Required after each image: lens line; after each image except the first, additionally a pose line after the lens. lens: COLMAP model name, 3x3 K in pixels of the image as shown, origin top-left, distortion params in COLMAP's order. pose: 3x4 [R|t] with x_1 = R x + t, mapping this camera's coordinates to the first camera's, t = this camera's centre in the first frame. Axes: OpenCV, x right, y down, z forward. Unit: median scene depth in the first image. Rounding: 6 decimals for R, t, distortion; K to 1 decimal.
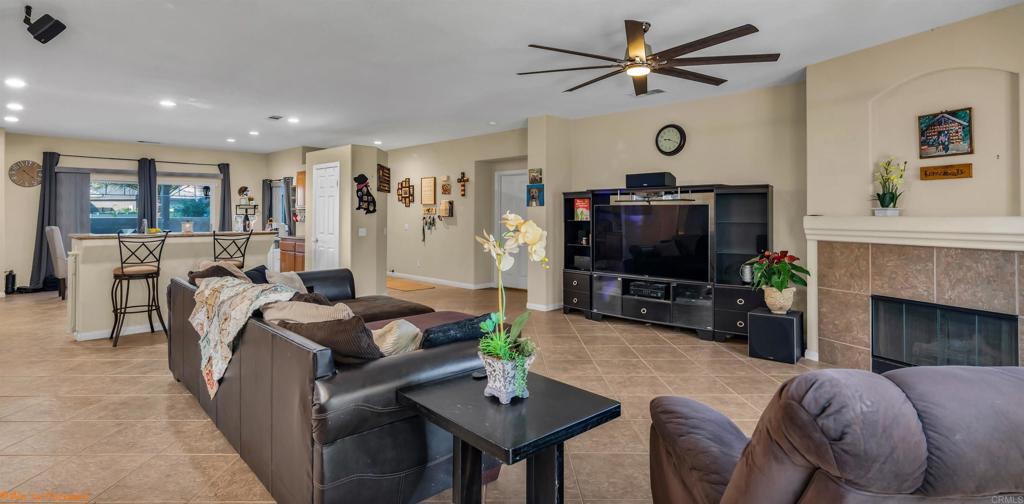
lens RADIAL K [[487.3, 0, 499.7], [0, 487.3, 212.7], [0, 0, 1]] dist [0.000858, 0.011986]
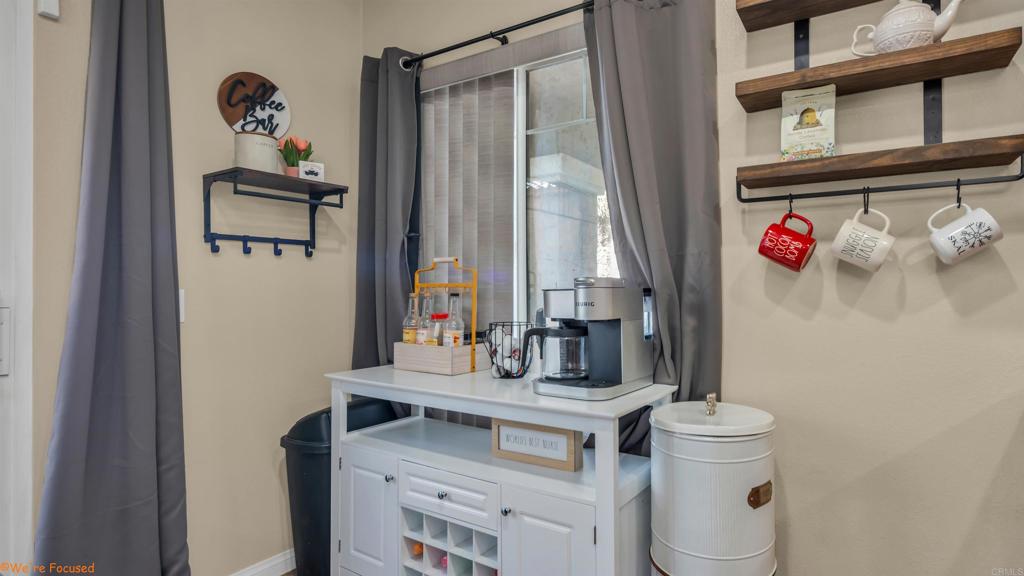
lens RADIAL K [[506.2, 0, 602.4], [0, 506.2, 288.7], [0, 0, 1]] dist [-0.000368, -0.000861]
pose [[0.964025, -0.004685, 0.265769, -0.509312], [0.004090, 0.999988, 0.002790, 0.023793], [-0.265779, -0.001603, 0.964033, 0.893696]]
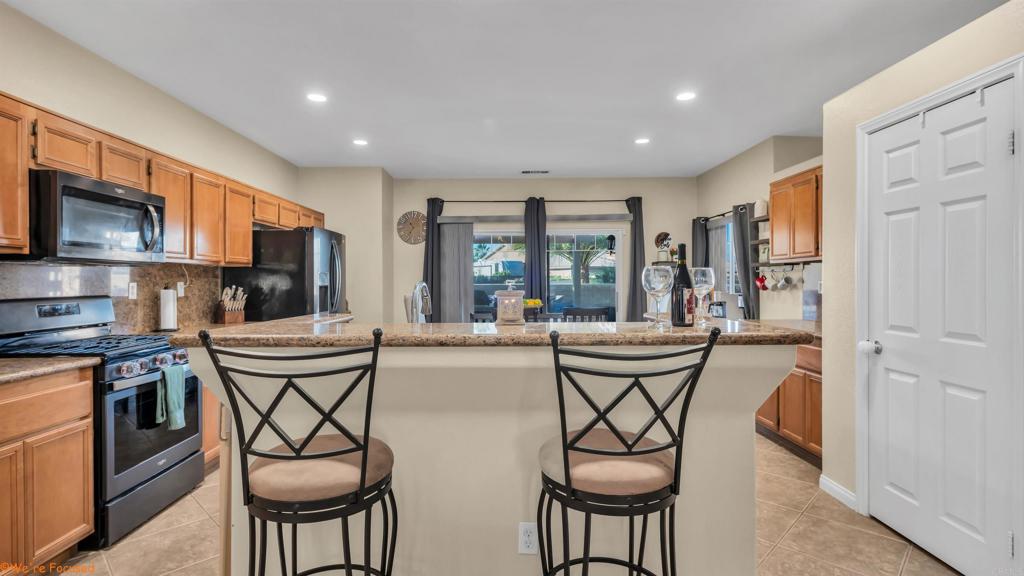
lens RADIAL K [[494.5, 0, 508.1], [0, 494.5, 280.8], [0, 0, 1]] dist [0.002673, 0.000513]
pose [[0.709683, -0.006617, -0.704490, -0.249420], [0.007821, 0.999968, -0.001514, 0.007973], [0.704477, -0.004436, 0.709713, 0.465725]]
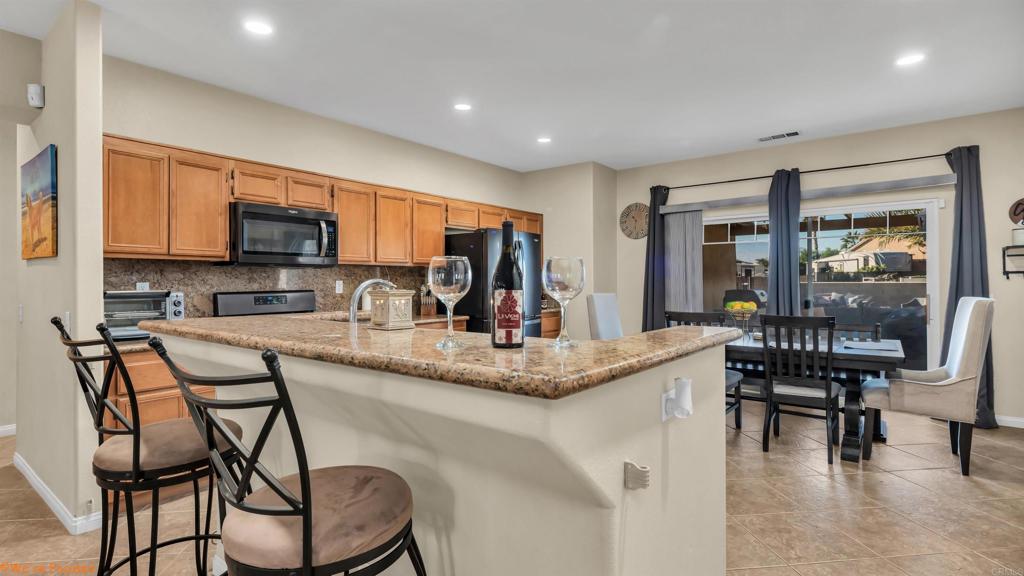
lens RADIAL K [[494.5, 0, 508.1], [0, 494.5, 280.8], [0, 0, 1]] dist [0.002673, 0.000513]
pose [[0.117239, -0.003757, -0.993097, -0.214481], [0.008305, 0.999962, -0.002802, 0.009340], [0.993069, -0.007920, 0.117266, 0.623122]]
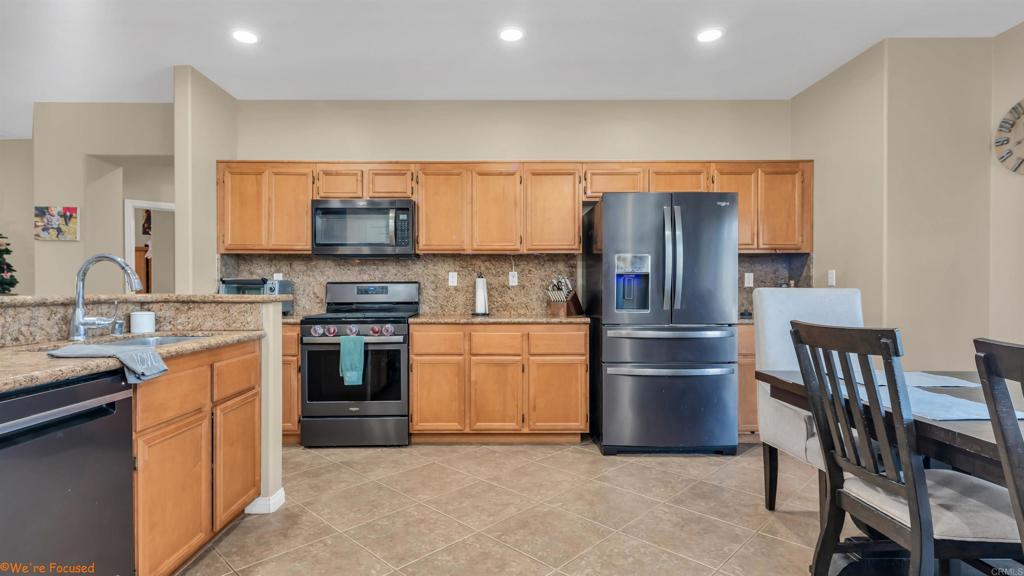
lens RADIAL K [[548.8, 0, 512.0], [0, 548.8, 288.0], [0, 0, 1]] dist [0.044577, 0.000418]
pose [[-0.708543, -0.004569, -0.705653, -0.382145], [0.001227, 0.999970, -0.007707, 0.023408], [0.705667, -0.006327, -0.708516, 0.884373]]
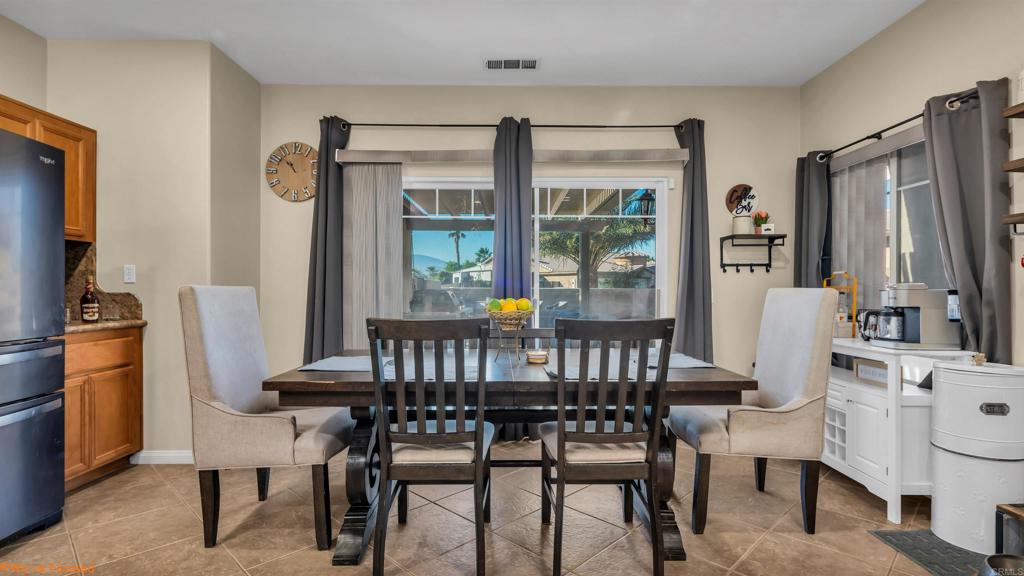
lens RADIAL K [[503.8, 0, 512.0], [0, 503.8, 288.0], [0, 0, 1]] dist [-0.000662, -0.000272]
pose [[0.708770, -0.002018, -0.705436, -0.433022], [0.001516, 0.999998, -0.001337, 0.023140], [0.705438, -0.000121, 0.708772, 0.704191]]
